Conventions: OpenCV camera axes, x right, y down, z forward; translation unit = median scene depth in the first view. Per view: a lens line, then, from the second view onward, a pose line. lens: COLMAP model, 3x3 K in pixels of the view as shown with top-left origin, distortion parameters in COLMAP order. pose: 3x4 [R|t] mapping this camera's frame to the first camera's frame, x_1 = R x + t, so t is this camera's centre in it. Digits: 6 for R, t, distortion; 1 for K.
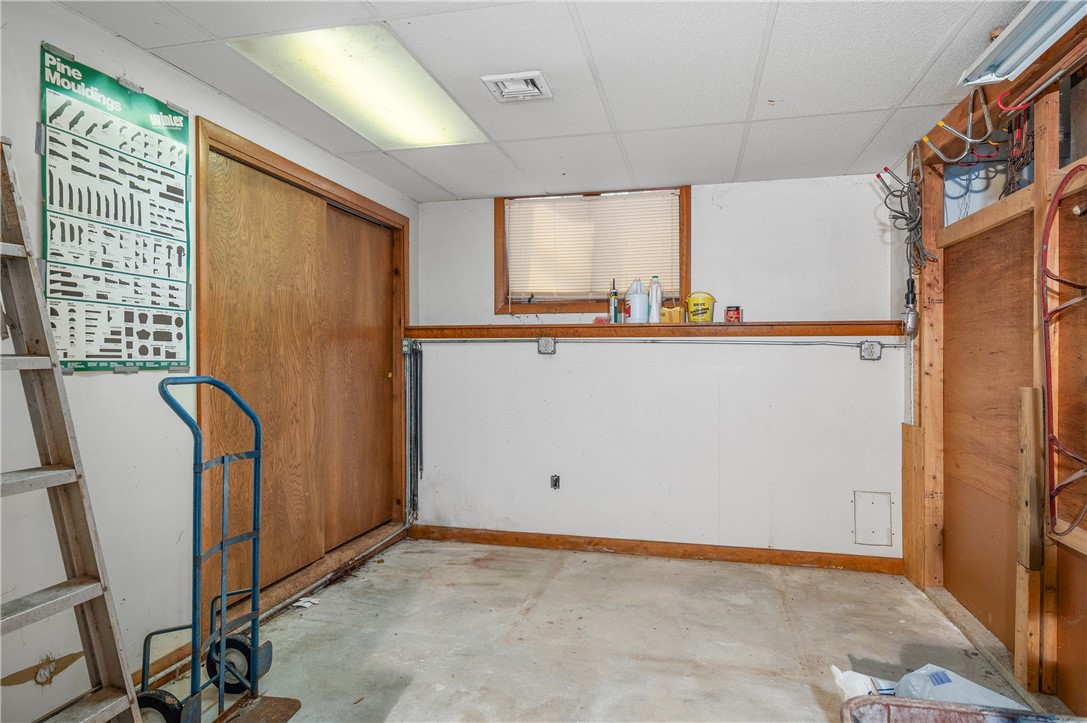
lens RADIAL K [[629.3, 0, 546.0], [0, 629.3, 360.1], [0, 0, 1]] dist [0.002077, -0.000144]
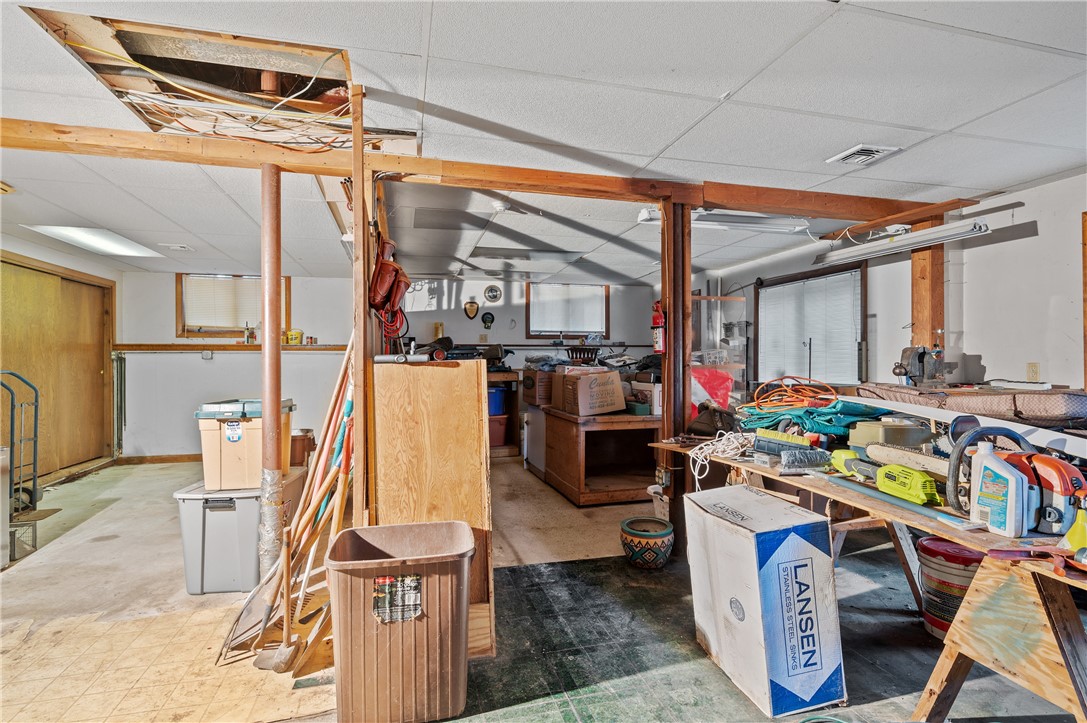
lens RADIAL K [[498.1, 0, 521.0], [0, 498.1, 357.6], [0, 0, 1]] dist [0.001407, 0.000280]
pose [[0.887207, -0.002401, 0.461365, 0.149072], [0.006396, 0.999954, -0.007096, 0.001395], [-0.461327, 0.009247, 0.887182, -0.786940]]
